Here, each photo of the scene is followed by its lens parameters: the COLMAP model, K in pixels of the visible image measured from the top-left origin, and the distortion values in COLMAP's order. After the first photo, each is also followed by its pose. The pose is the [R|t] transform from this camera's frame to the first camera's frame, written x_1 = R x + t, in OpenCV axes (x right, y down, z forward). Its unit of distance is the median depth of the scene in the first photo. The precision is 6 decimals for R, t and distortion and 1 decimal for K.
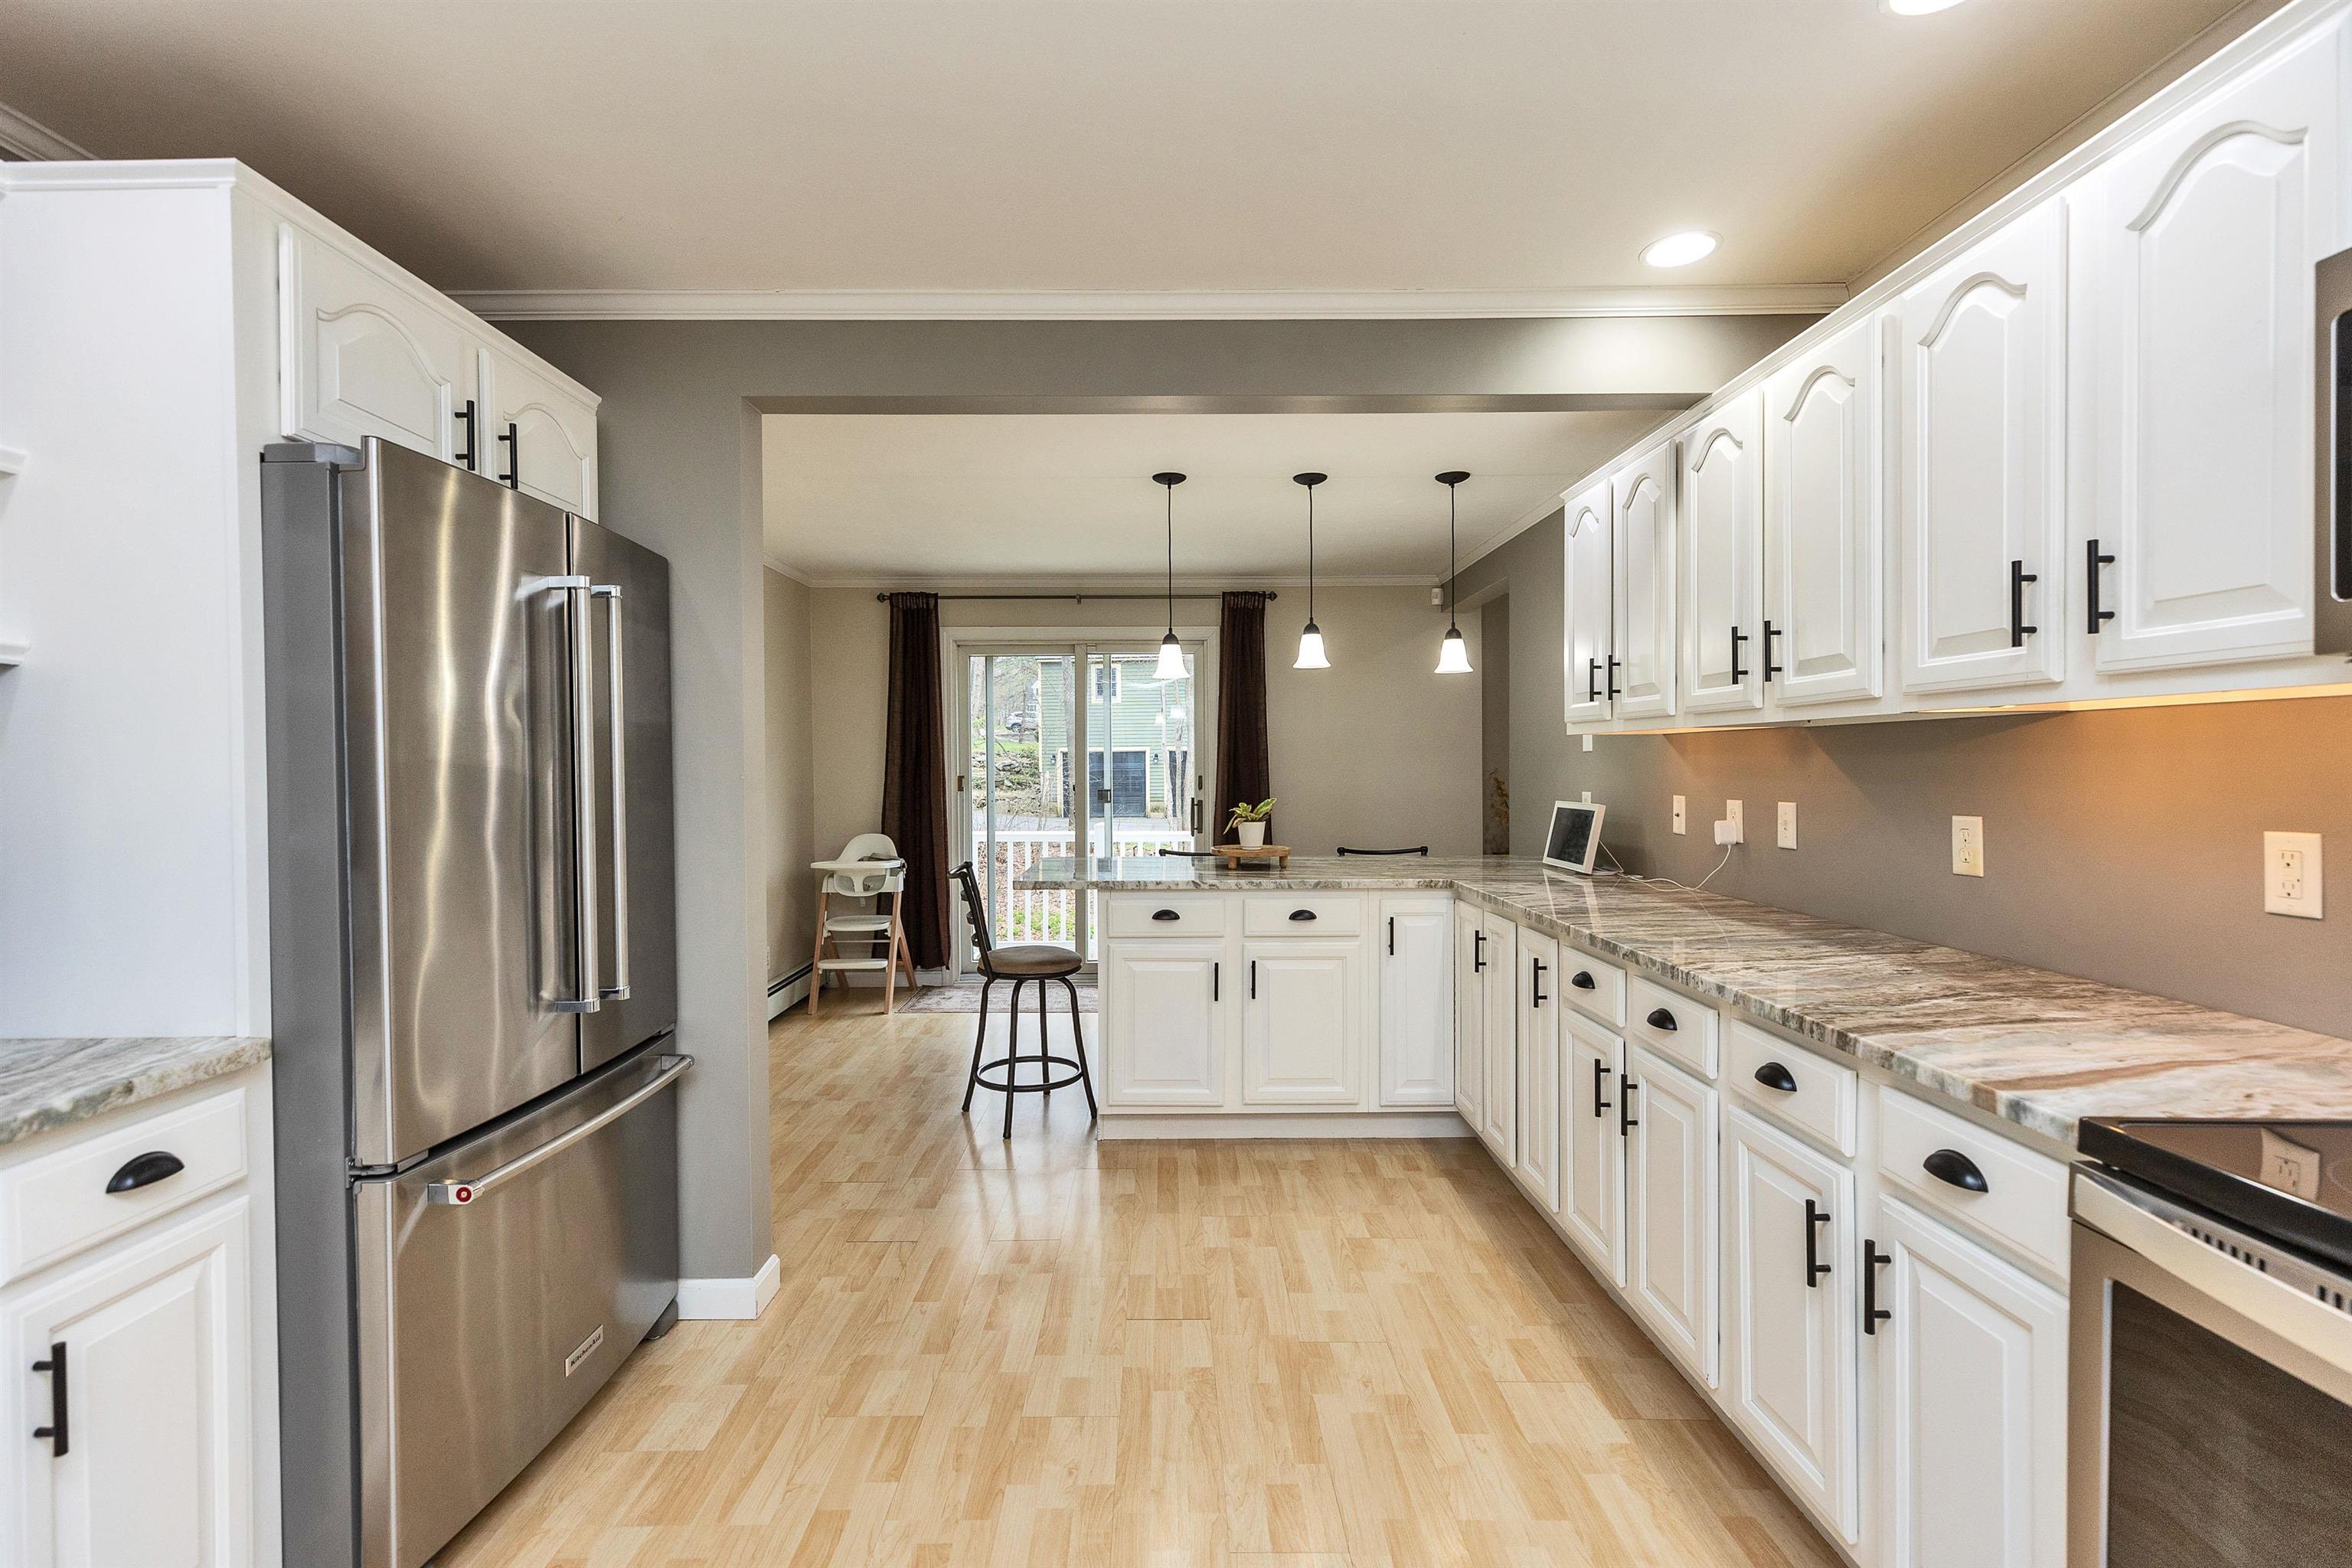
lens RADIAL K [[1048.4, 0, 1174.2], [0, 1048.4, 780.5], [0, 0, 1]] dist [0.002020, -0.000524]
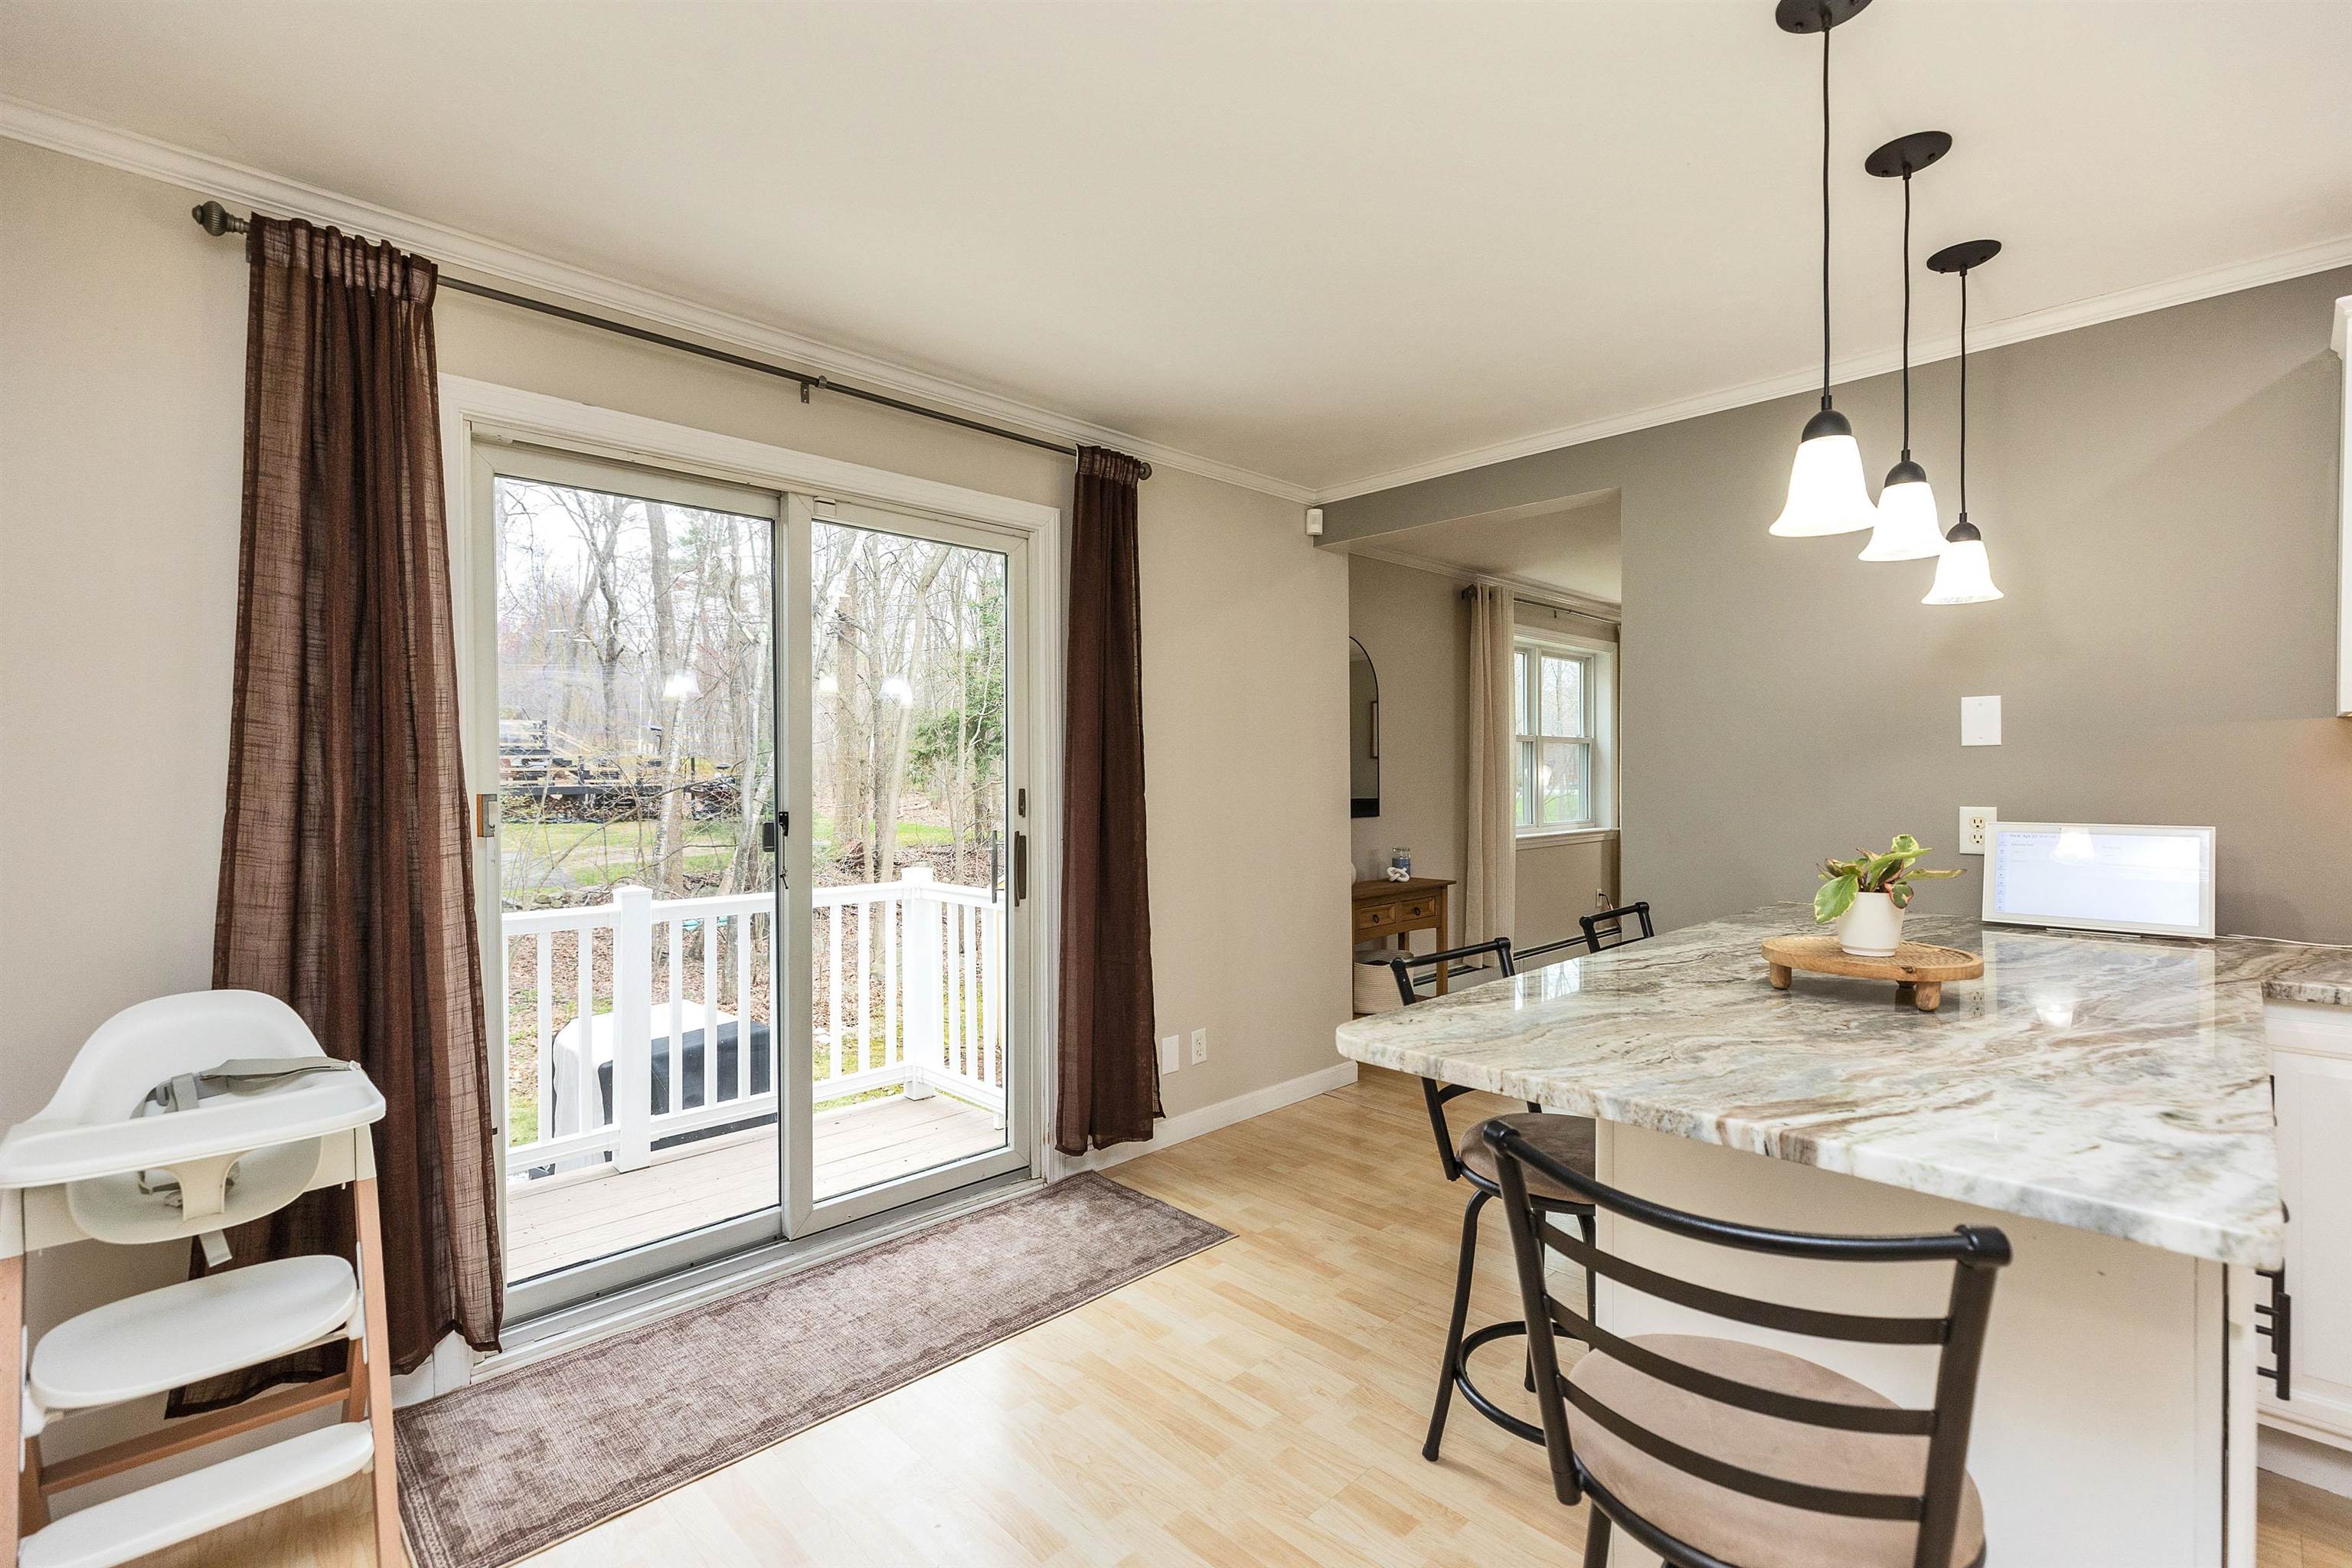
lens RADIAL K [[1046.2, 0, 1202.2], [0, 1046.2, 783.5], [0, 0, 1]] dist [-0.000435, -0.000246]
pose [[0.725771, -0.005545, 0.687914, -0.501213], [0.010368, 0.999942, -0.002879, -0.008241], [-0.687858, 0.009222, 0.725787, 1.033743]]
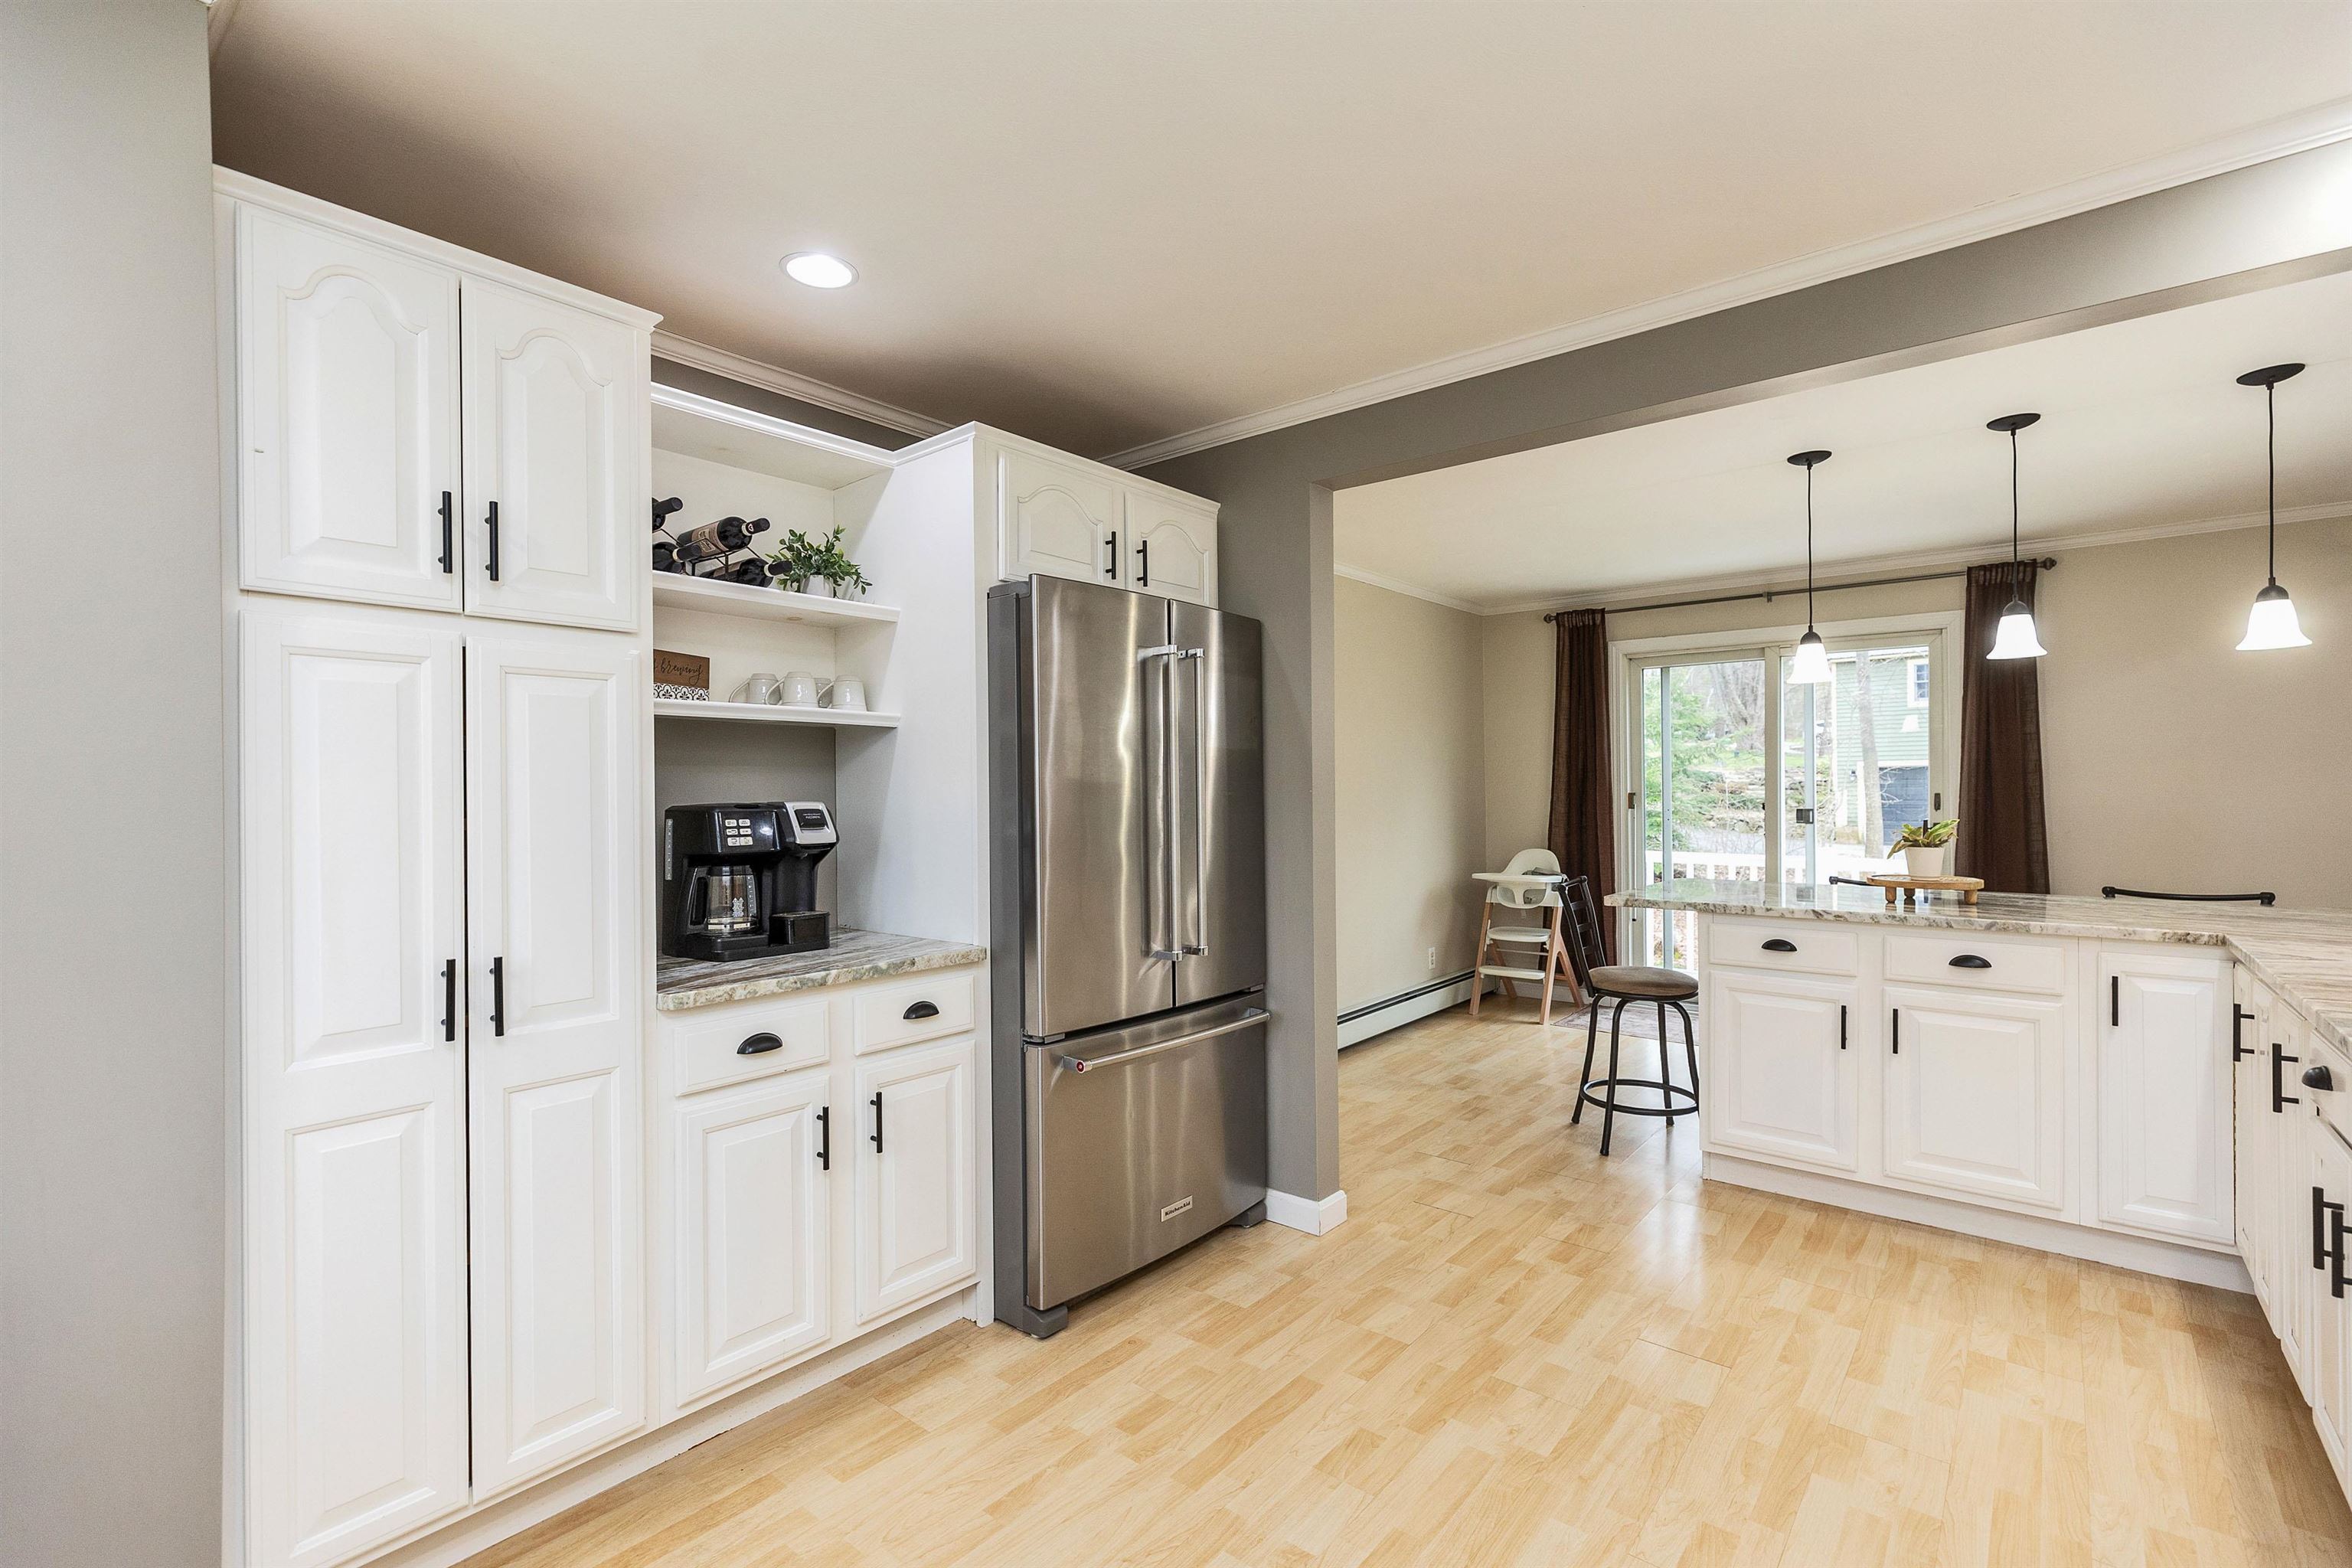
lens RADIAL K [[1052.4, 0, 1178.2], [0, 1052.4, 793.0], [0, 0, 1]] dist [0.001806, -0.000157]
pose [[0.765597, 0.001336, -0.643319, 0.187652], [-0.005120, 0.999979, -0.004016, 0.003232], [0.643301, 0.006368, 0.765587, -0.032043]]
